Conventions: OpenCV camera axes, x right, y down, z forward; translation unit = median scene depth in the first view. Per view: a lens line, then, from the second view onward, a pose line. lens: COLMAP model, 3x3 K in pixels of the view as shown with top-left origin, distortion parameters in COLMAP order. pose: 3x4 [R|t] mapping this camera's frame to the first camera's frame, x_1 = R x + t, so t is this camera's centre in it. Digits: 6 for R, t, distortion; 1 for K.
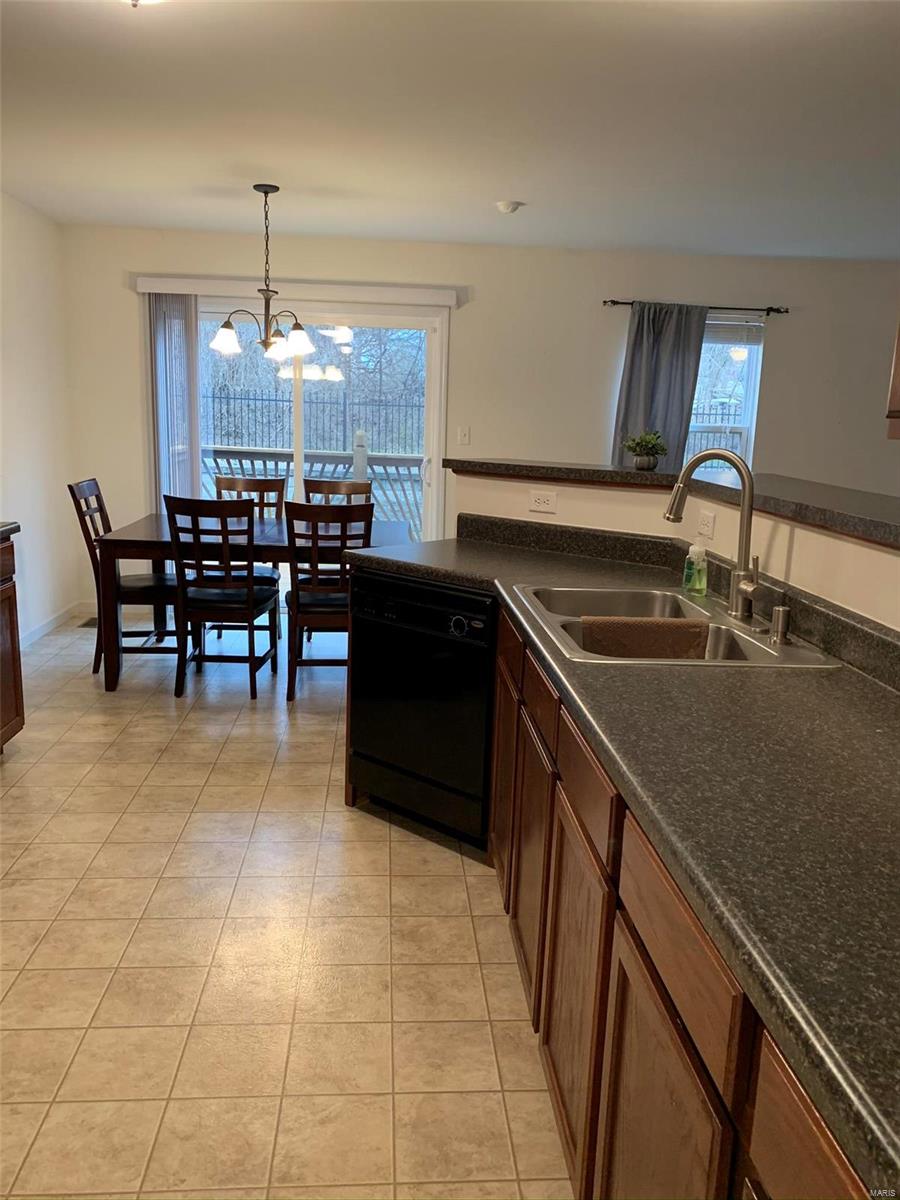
lens RADIAL K [[916.6, 0, 446.8], [0, 916.6, 605.6], [0, 0, 1]] dist [0.050929, -0.060349]
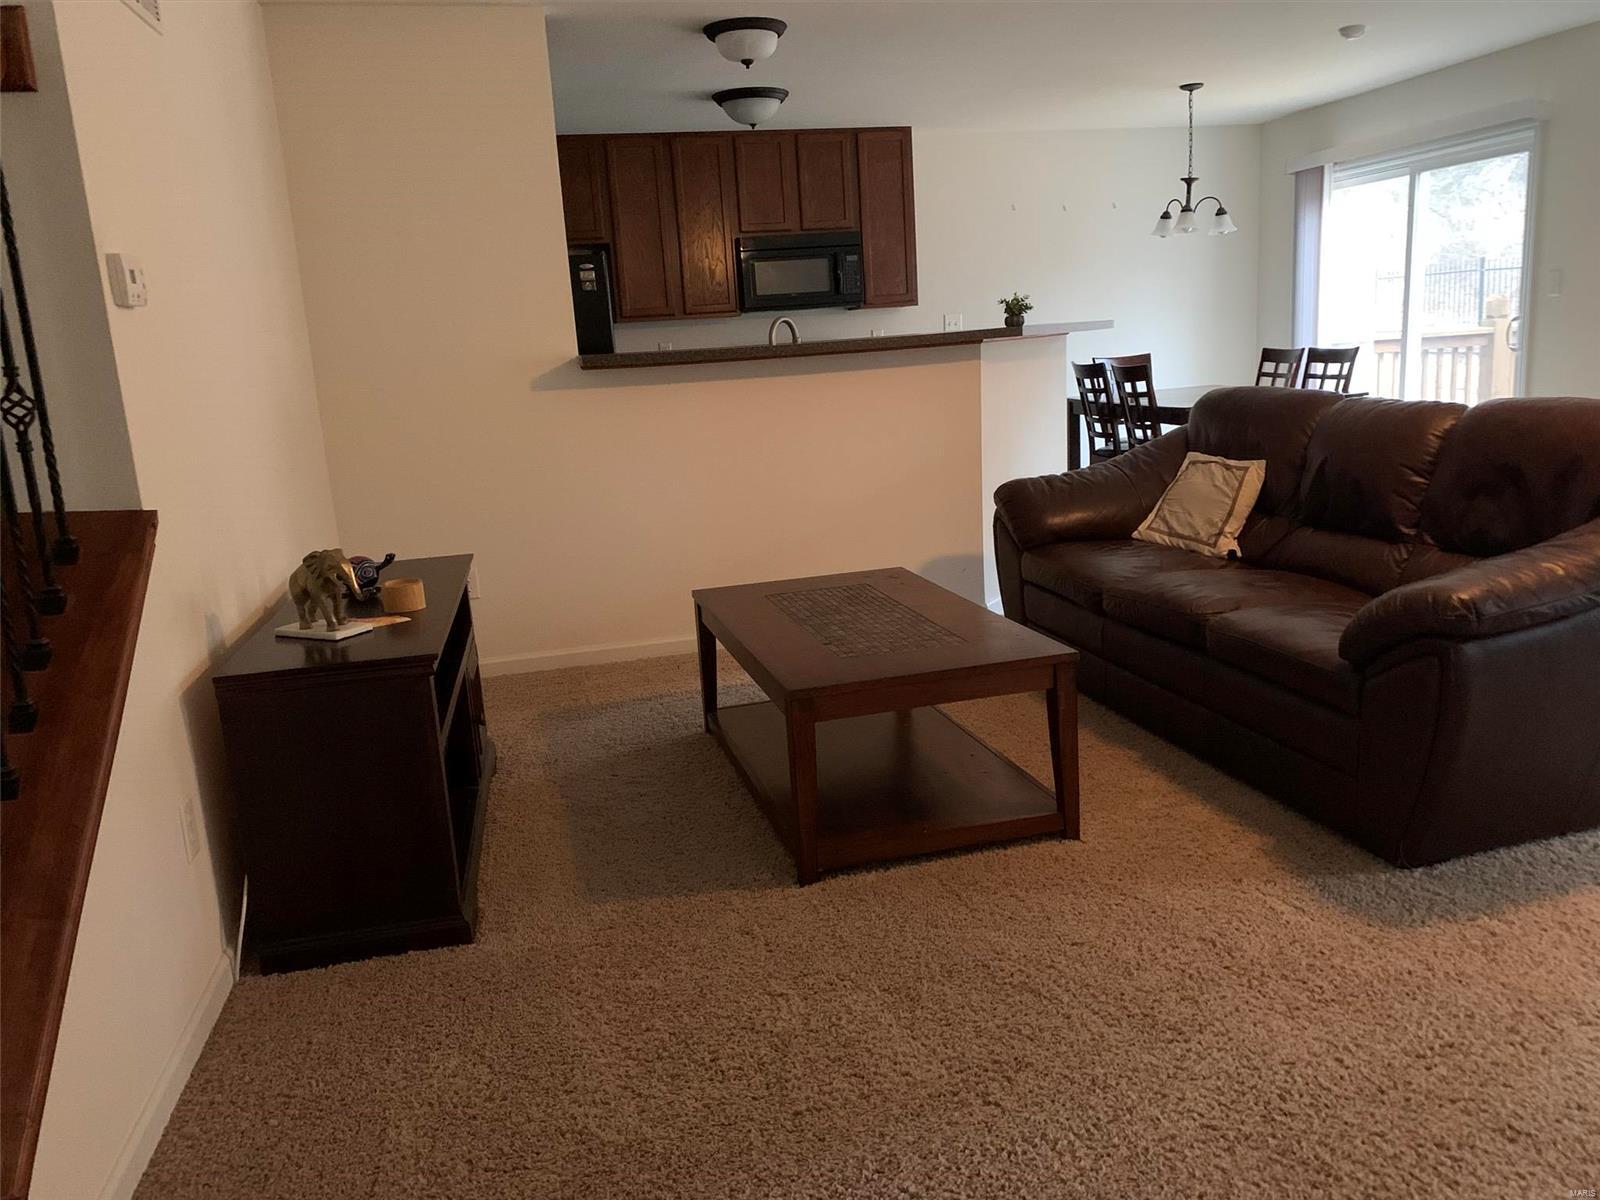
lens RADIAL K [[1222.1, 0, 794.4], [0, 1222.1, 587.4], [0, 0, 1]] dist [0.050929, -0.060349]
pose [[0.148830, 0.158729, -0.976040, 0.970144], [-0.137611, 0.980754, 0.138512, 0.003136], [0.979241, 0.113699, 0.167808, 0.258374]]
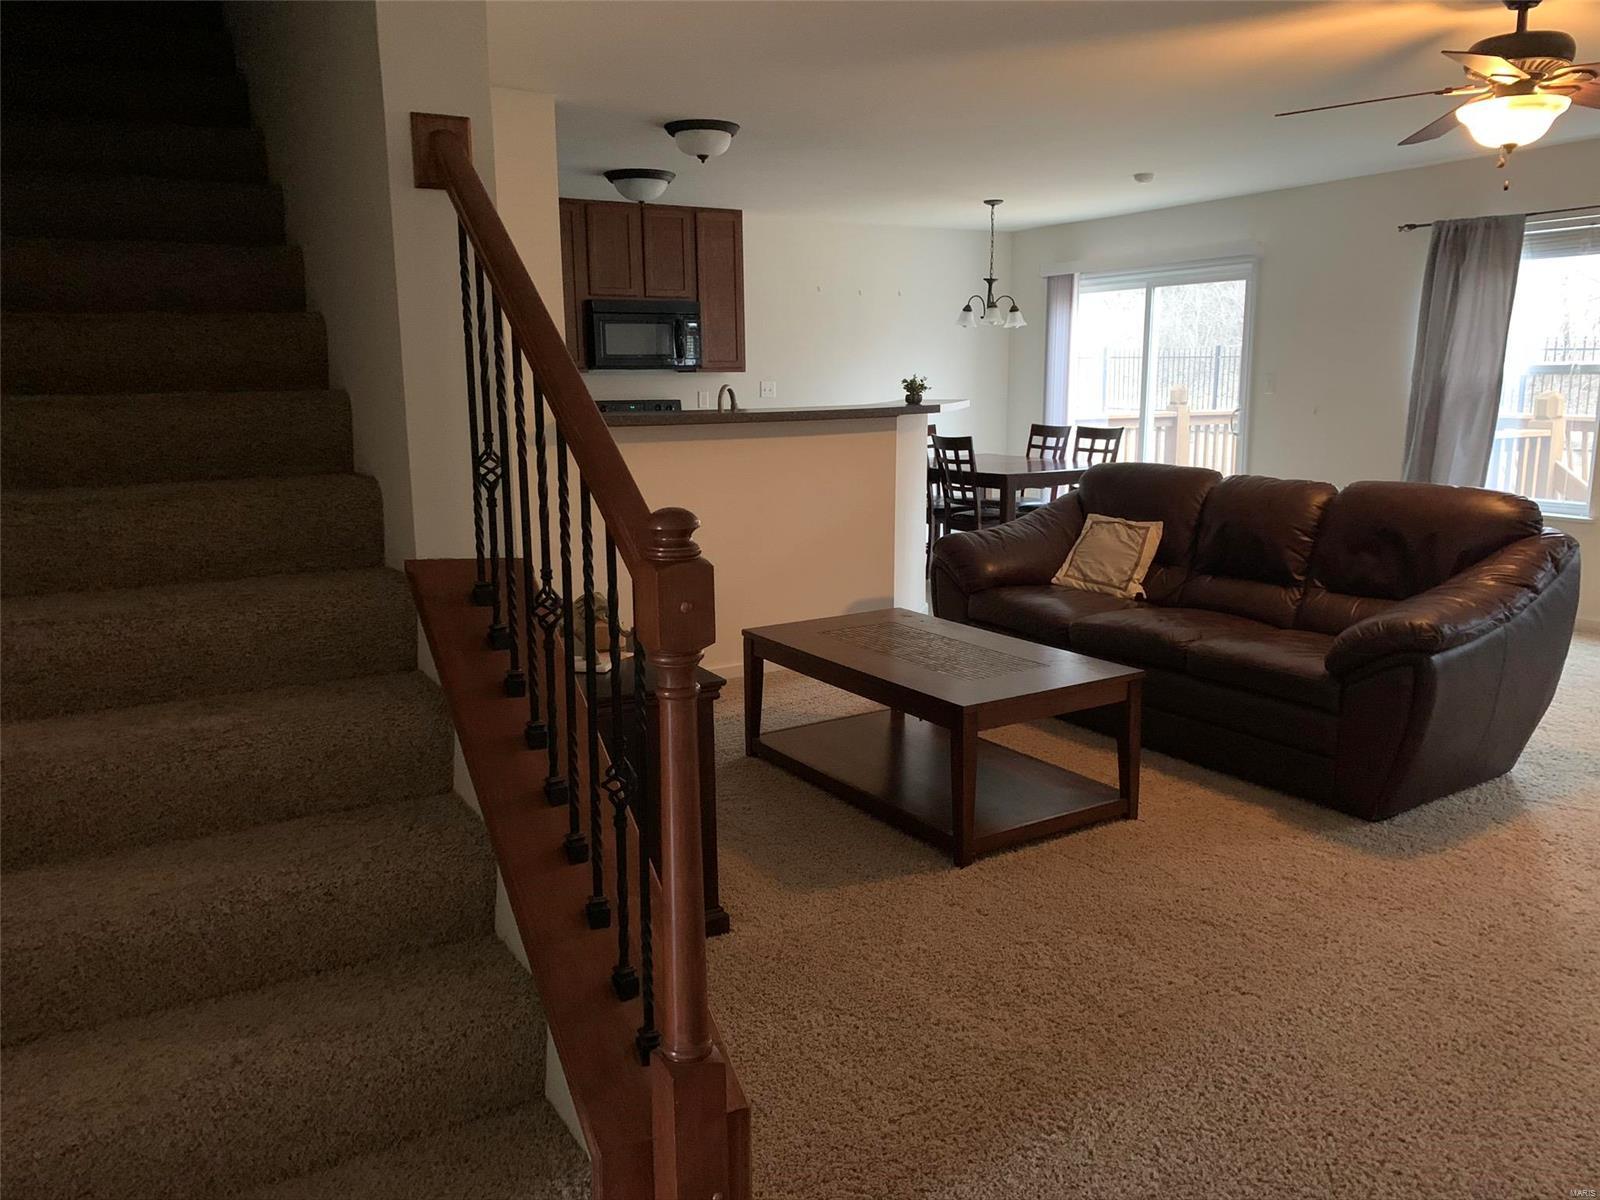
lens RADIAL K [[1222.1, 0, 793.8], [0, 1222.1, 593.8], [0, 0, 1]] dist [0.050929, -0.060349]
pose [[0.436427, 0.123758, -0.891188, 0.990841], [-0.158954, 0.985521, 0.059016, 0.032169], [0.885587, 0.115902, 0.449780, 0.014406]]
